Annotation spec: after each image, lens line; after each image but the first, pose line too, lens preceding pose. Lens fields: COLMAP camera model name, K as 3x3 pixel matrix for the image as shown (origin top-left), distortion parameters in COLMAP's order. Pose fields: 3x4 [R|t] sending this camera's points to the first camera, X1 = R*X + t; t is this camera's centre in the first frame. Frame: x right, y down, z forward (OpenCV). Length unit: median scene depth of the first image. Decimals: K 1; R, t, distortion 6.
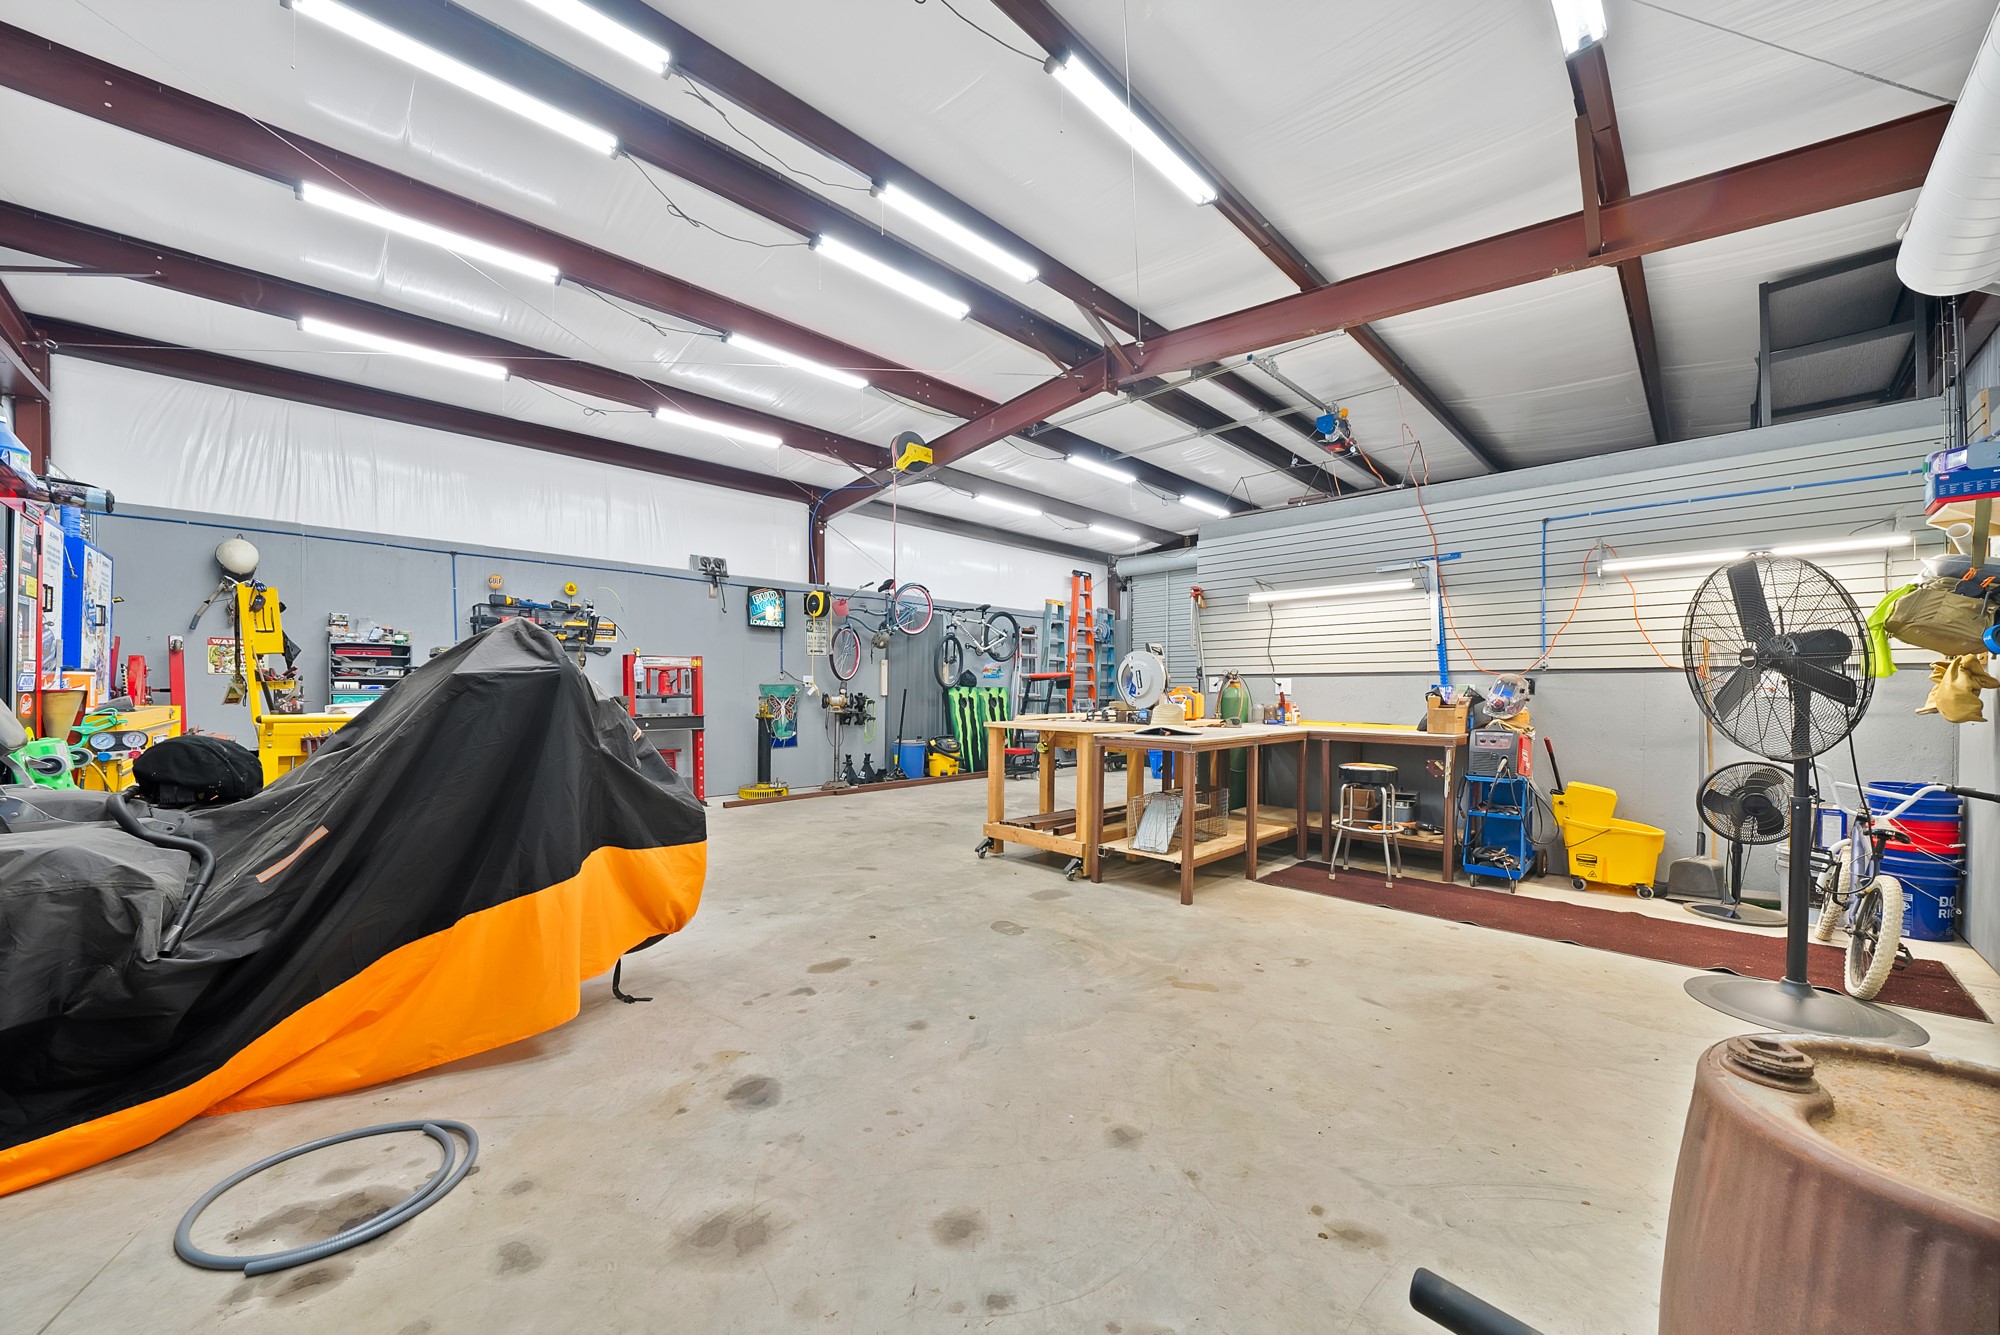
lens RADIAL K [[709.7, 0, 991.7], [0, 709.7, 676.0], [0, 0, 1]] dist [-0.019916, 0.000749]
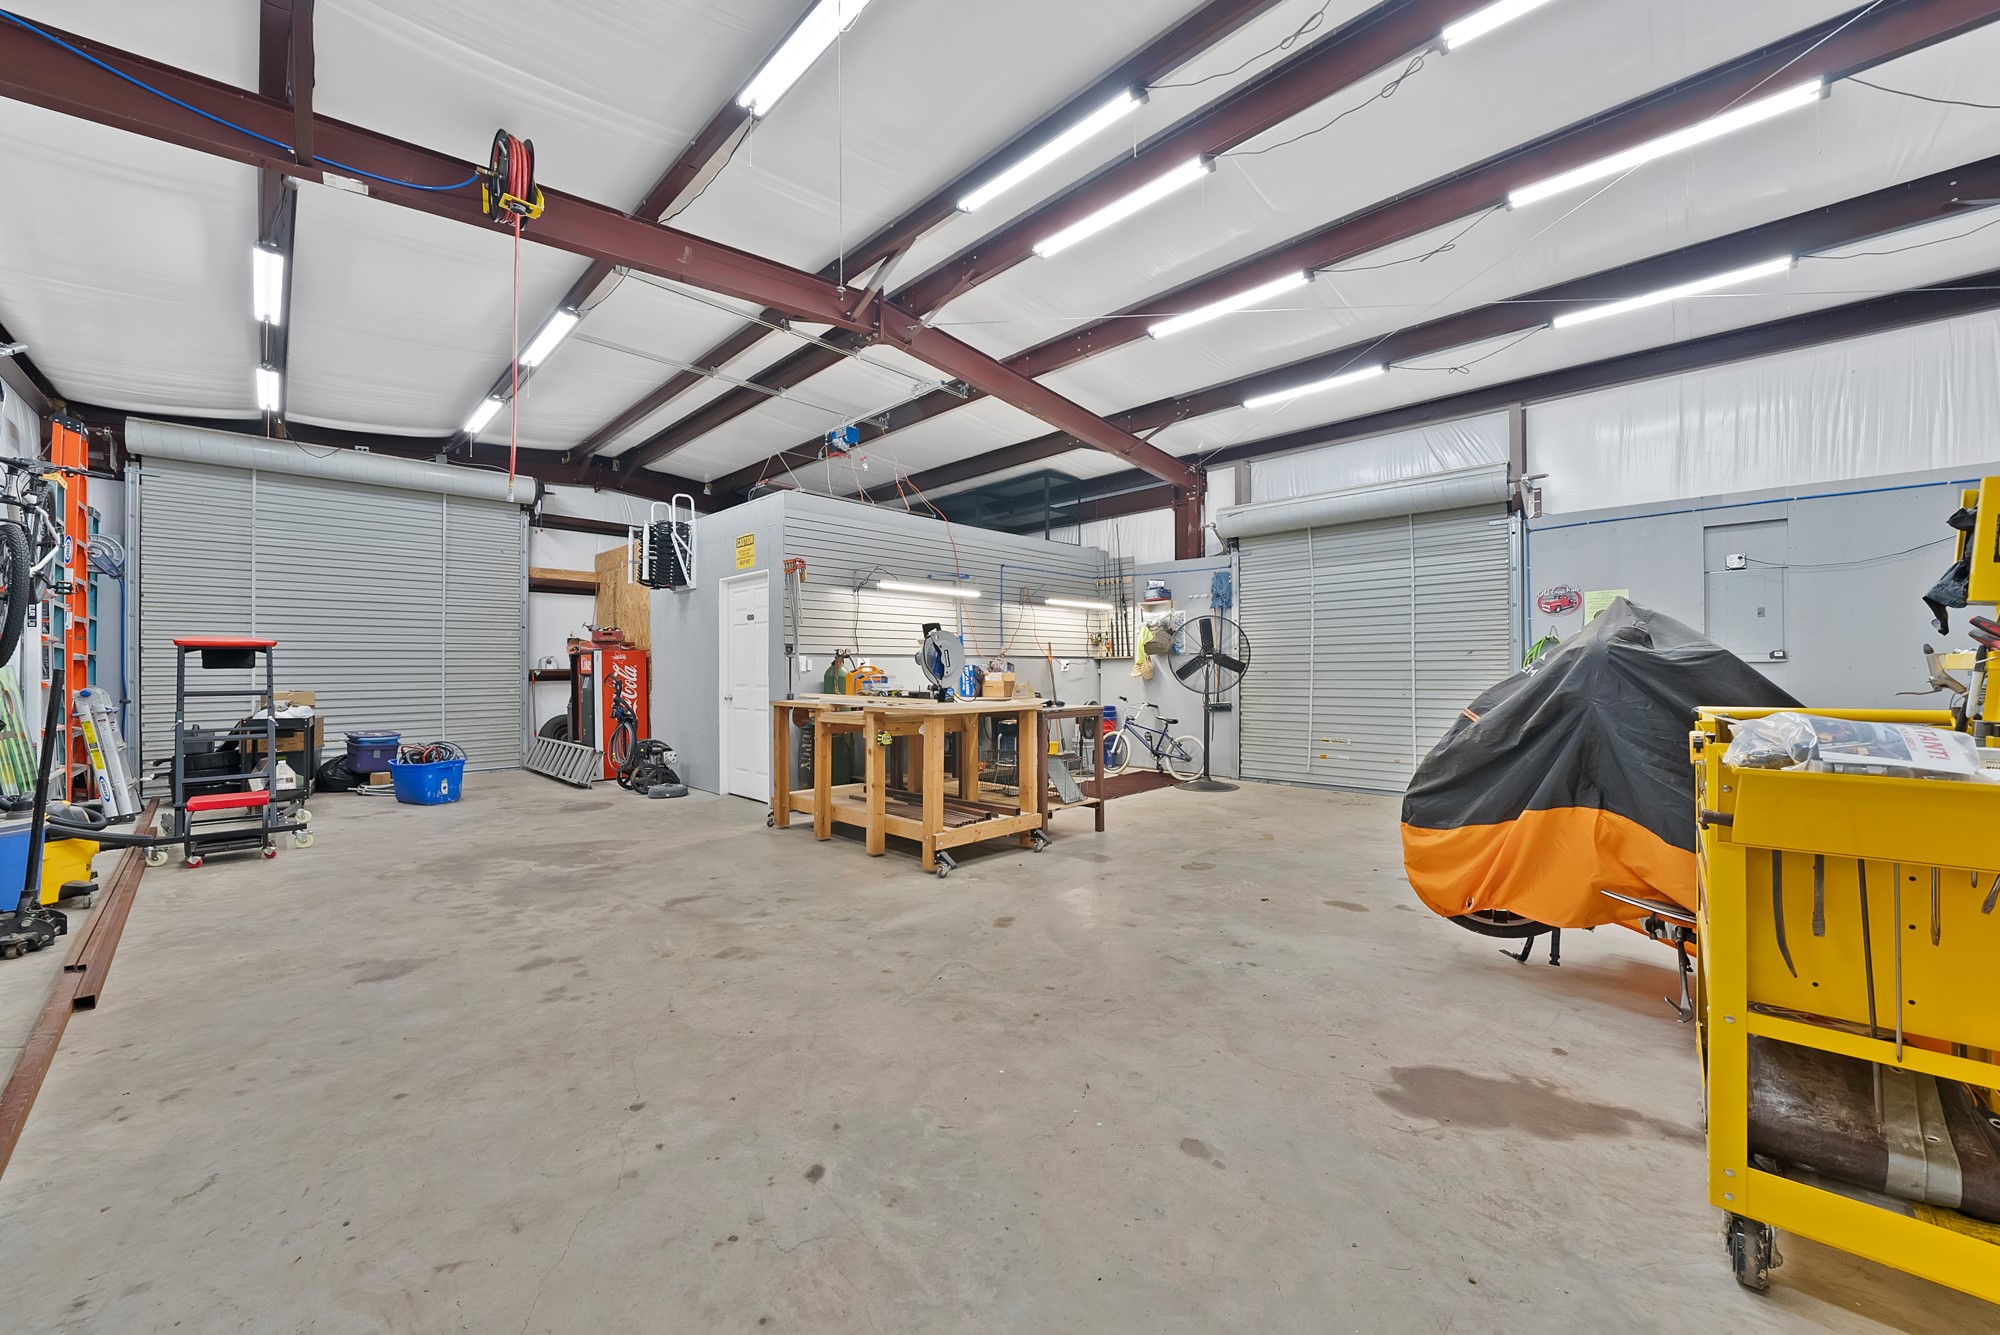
lens RADIAL K [[709.7, 0, 991.7], [0, 709.7, 676.0], [0, 0, 1]] dist [-0.019916, 0.000749]
pose [[0.004284, -0.018650, 0.999817, -0.907910], [-0.018705, 0.999650, 0.018727, 0.008153], [-0.999816, -0.018782, 0.003934, 1.031309]]
